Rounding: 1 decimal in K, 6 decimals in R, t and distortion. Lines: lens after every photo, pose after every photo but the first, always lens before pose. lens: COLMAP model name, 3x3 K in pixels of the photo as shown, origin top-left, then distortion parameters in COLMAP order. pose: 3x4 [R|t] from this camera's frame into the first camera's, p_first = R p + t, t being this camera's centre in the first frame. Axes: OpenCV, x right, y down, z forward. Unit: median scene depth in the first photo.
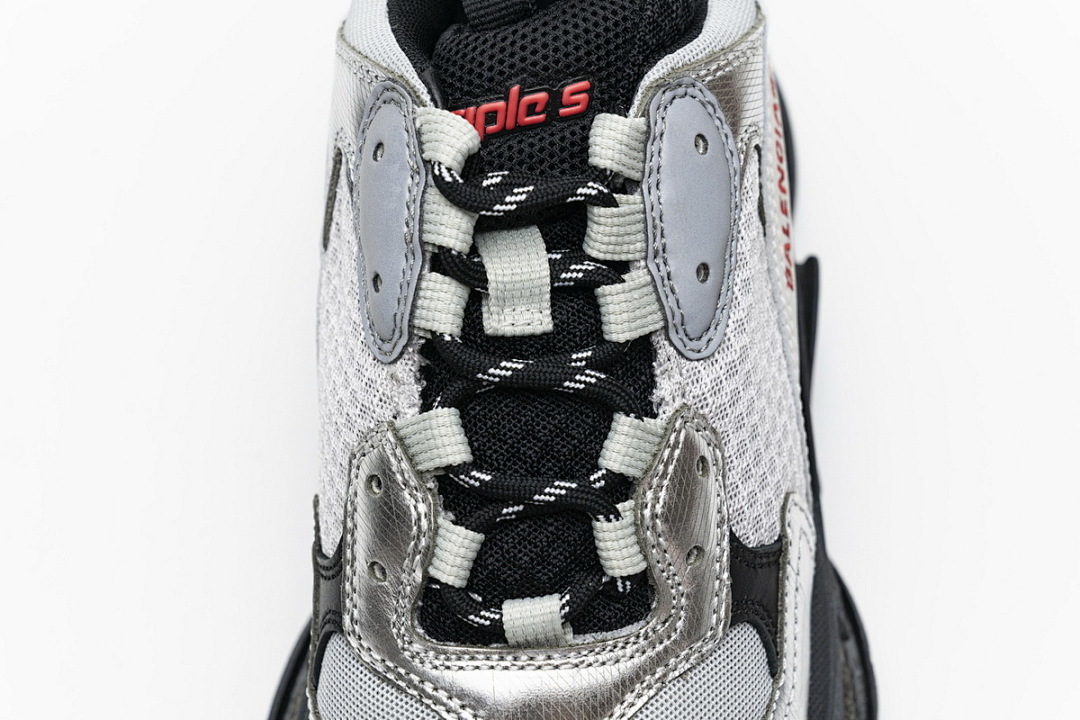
lens RADIAL K [[2106.2, 0, 541.5], [0, 2106.2, 363.3], [0, 0, 1]] dist [0.009246, 0.000000]
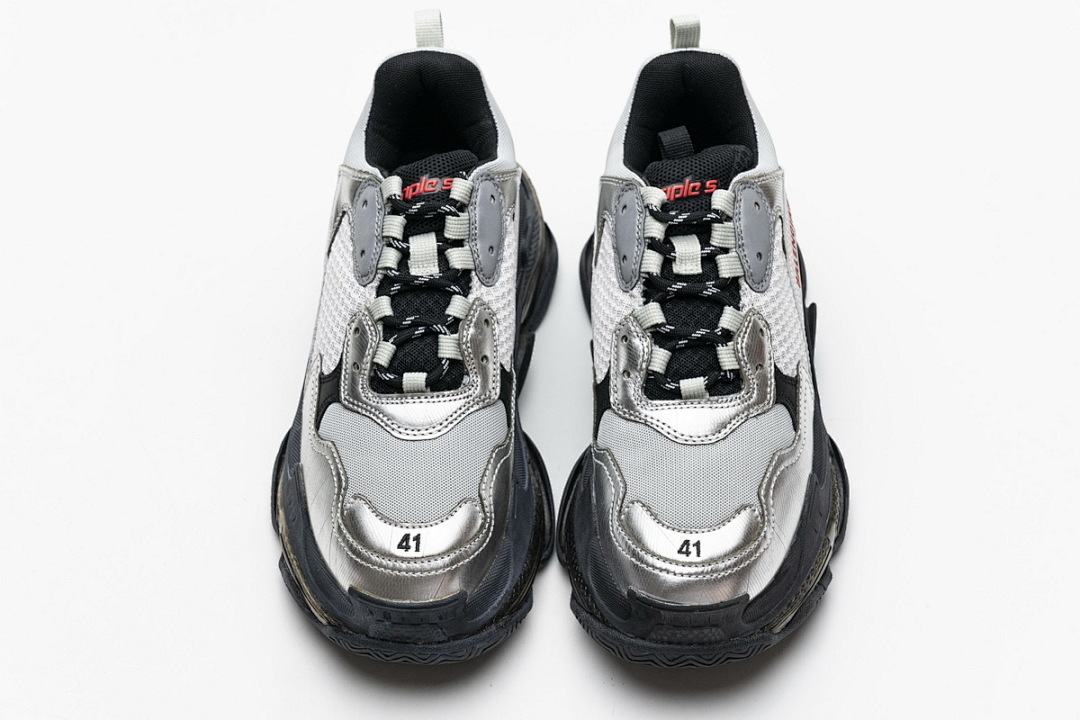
lens RADIAL K [[2106.2, 0, 542.6], [0, 2106.2, 358.5], [0, 0, 1]] dist [0.009246, 0.000000]
pose [[0.999575, -0.009487, -0.027559, -0.106485], [0.001633, 0.962294, -0.272008, 0.730541], [0.029100, 0.271848, 0.961900, -1.300240]]
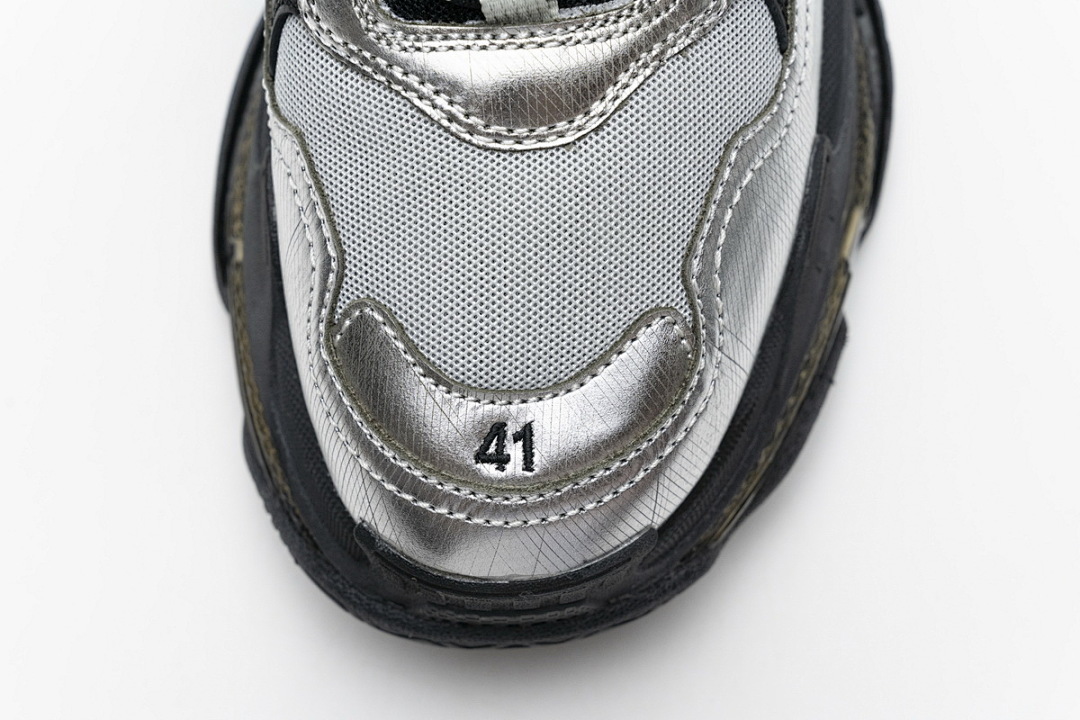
lens RADIAL K [[2106.2, 0, 541.0], [0, 2106.2, 357.9], [0, 0, 1]] dist [0.009246, 0.000000]
pose [[0.999671, -0.025281, 0.004228, 0.000159], [0.023255, 0.963897, 0.265256, 0.035311], [-0.010782, -0.265071, 0.964169, 0.108295]]
